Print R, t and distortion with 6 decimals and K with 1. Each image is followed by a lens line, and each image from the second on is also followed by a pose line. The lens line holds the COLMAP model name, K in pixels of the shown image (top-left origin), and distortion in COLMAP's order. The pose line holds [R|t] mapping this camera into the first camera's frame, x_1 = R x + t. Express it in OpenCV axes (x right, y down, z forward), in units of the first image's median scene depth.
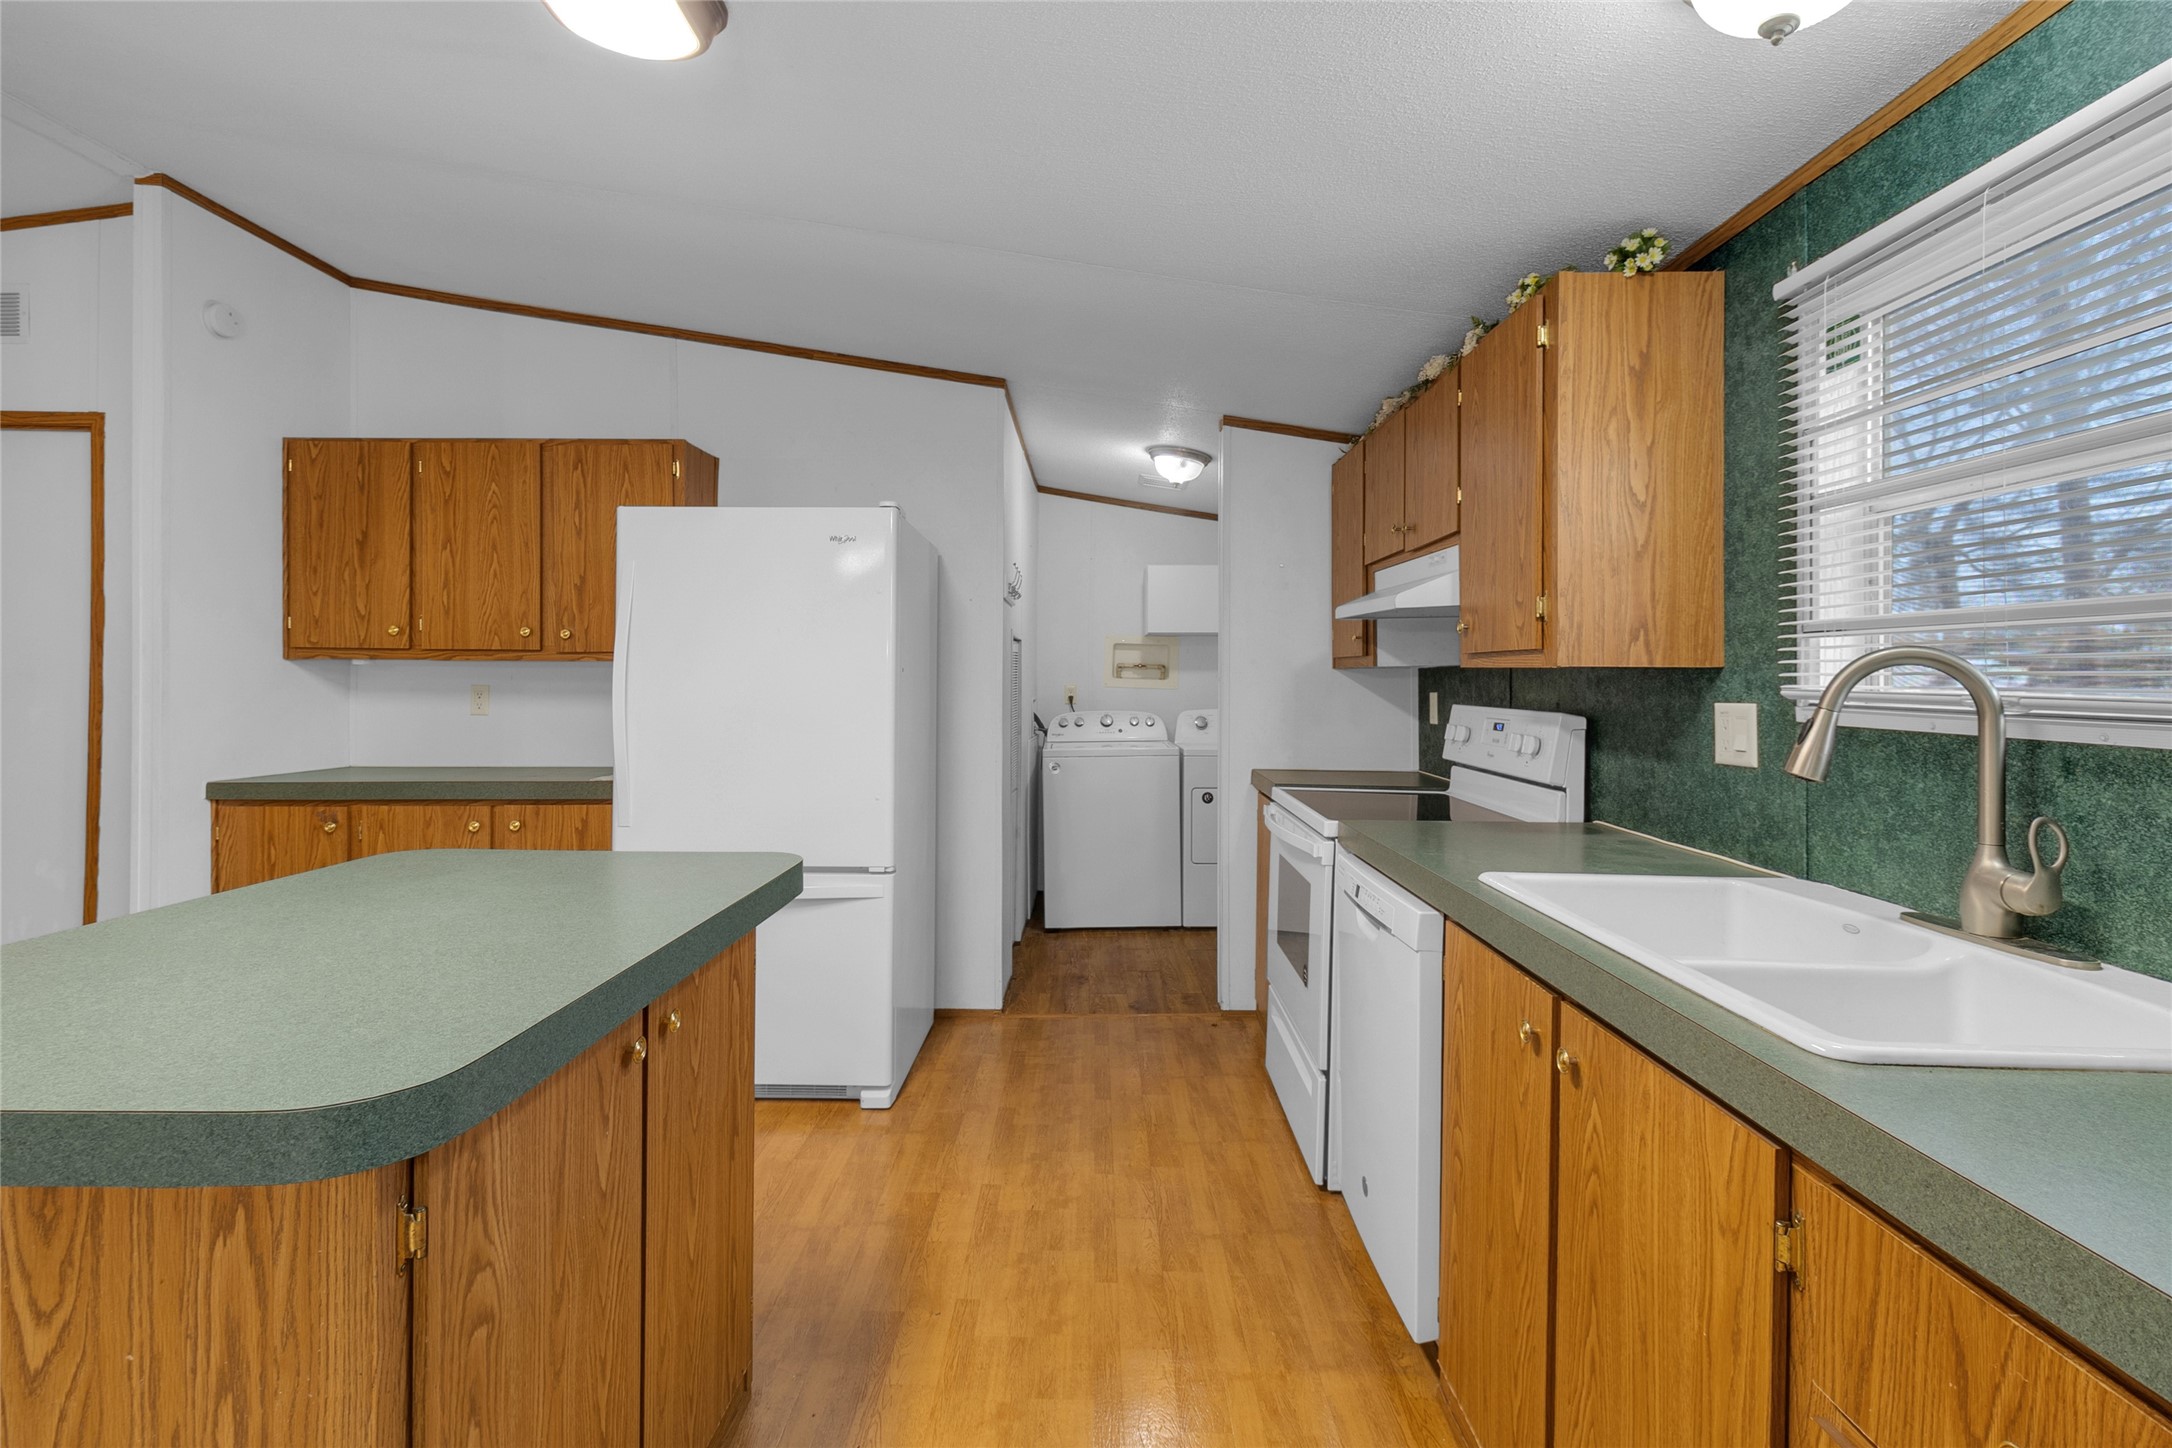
lens RADIAL K [[1014.5, 0, 1070.1], [0, 1014.5, 686.1], [0, 0, 1]] dist [-0.000366, -0.000394]
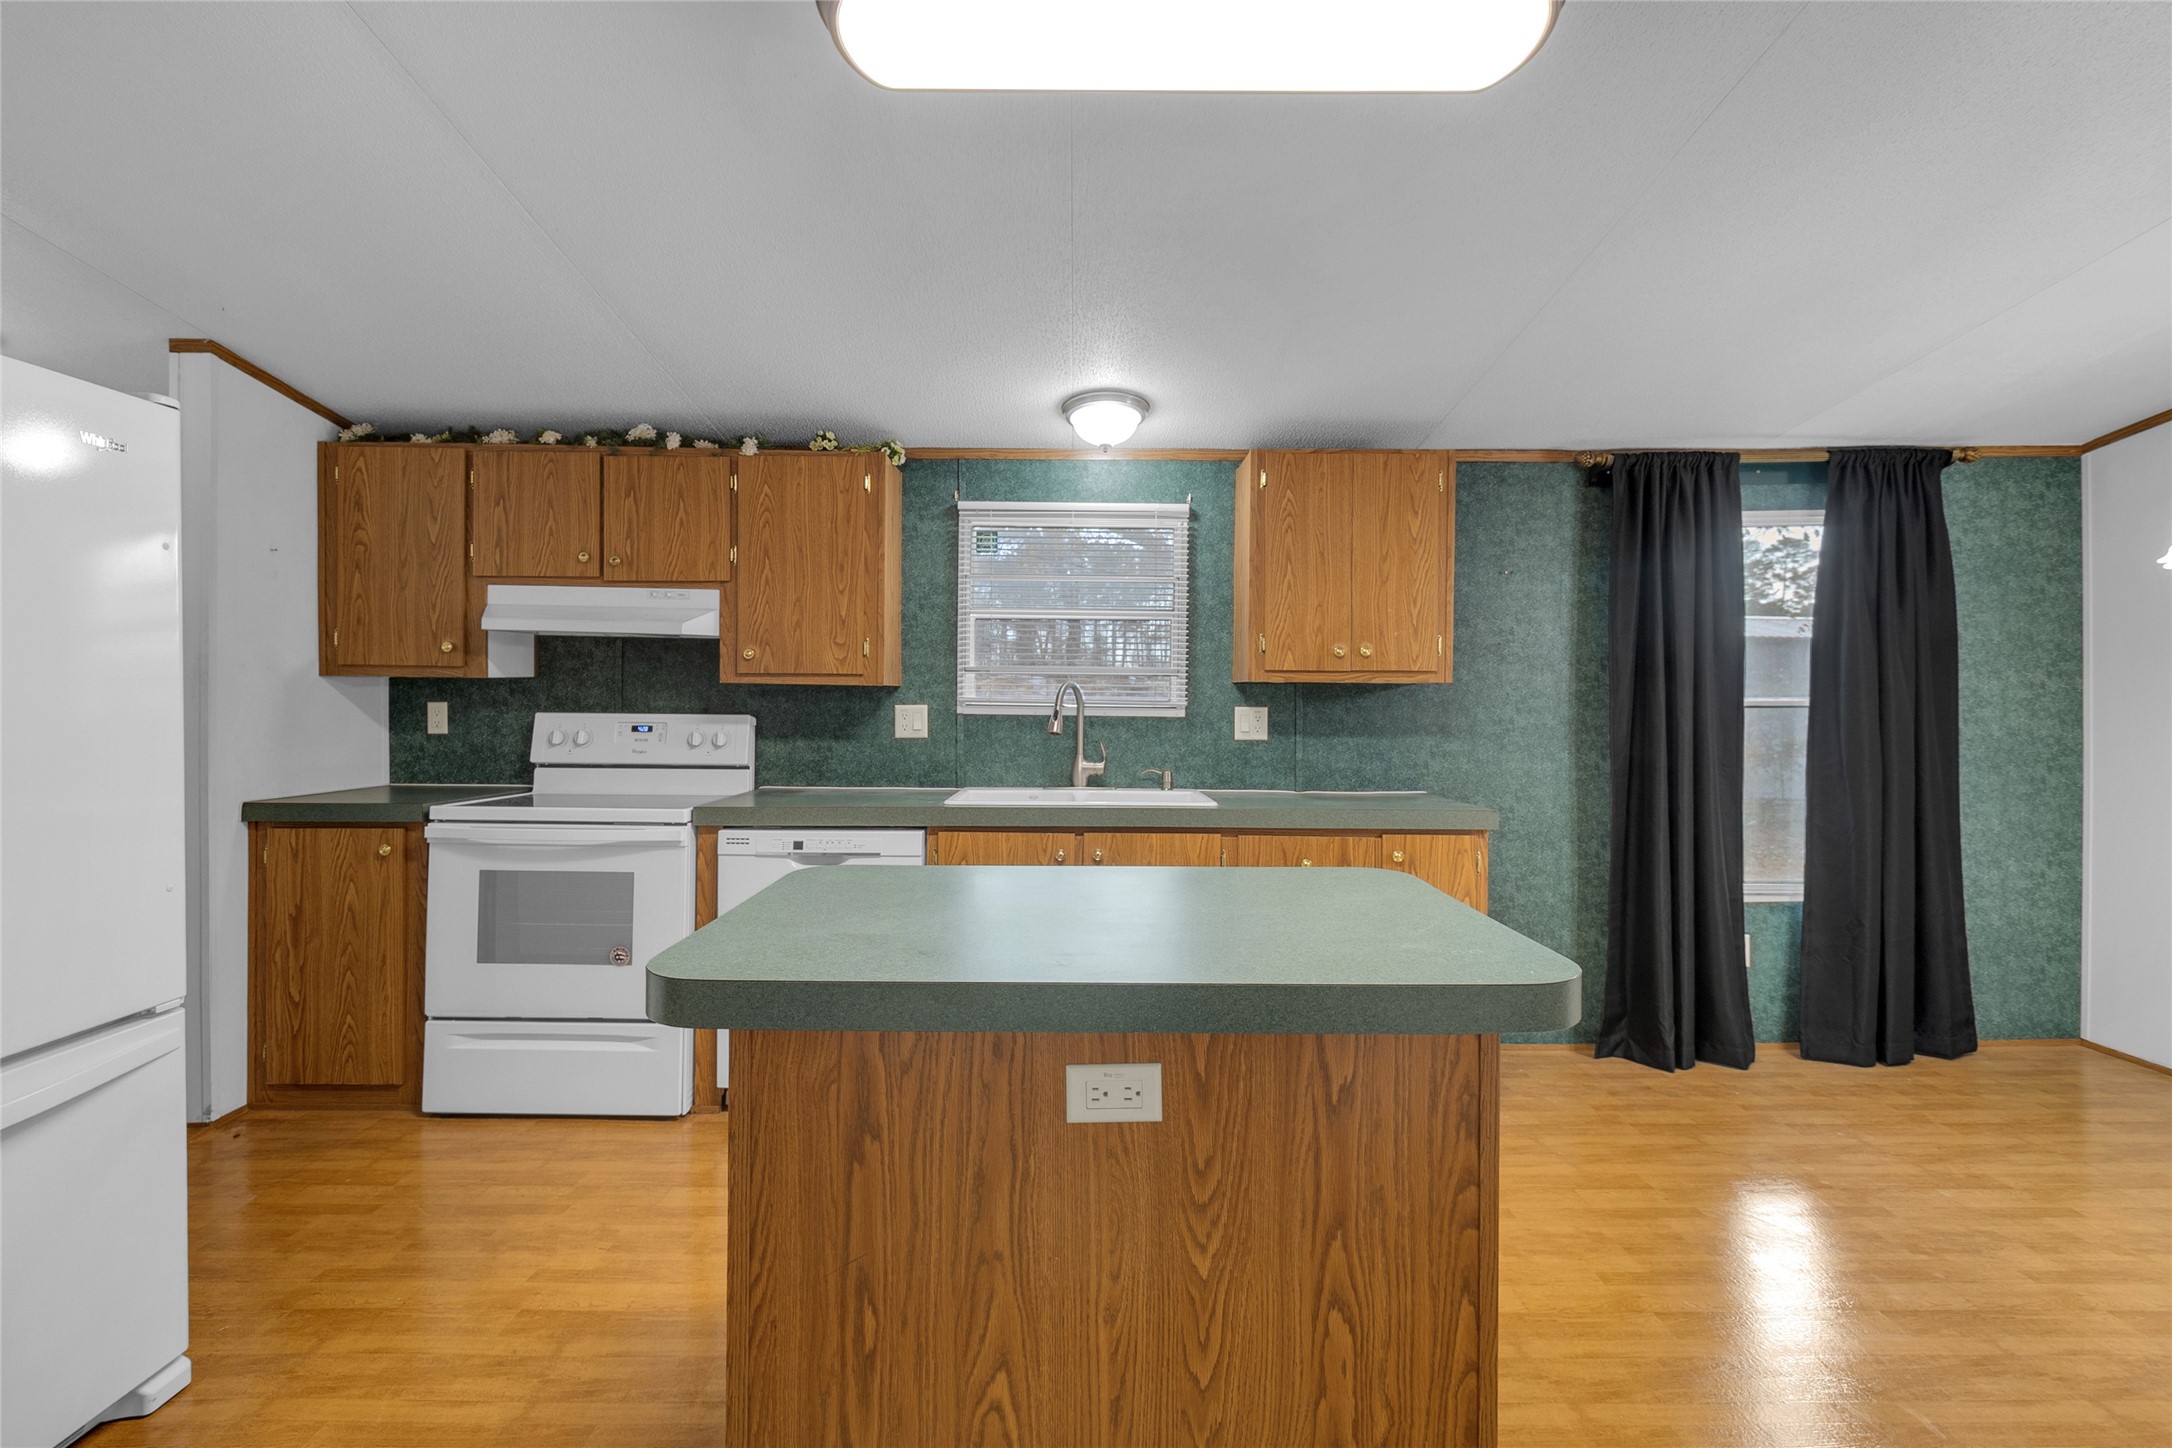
lens RADIAL K [[1015.6, 0, 1081.9], [0, 1015.6, 700.9], [0, 0, 1]] dist [0.002311, 0.000091]
pose [[-0.022778, -0.011856, 0.999670, -1.154302], [0.000766, 0.999929, 0.011876, -0.012447], [-0.999740, 0.001036, -0.022767, 0.663825]]
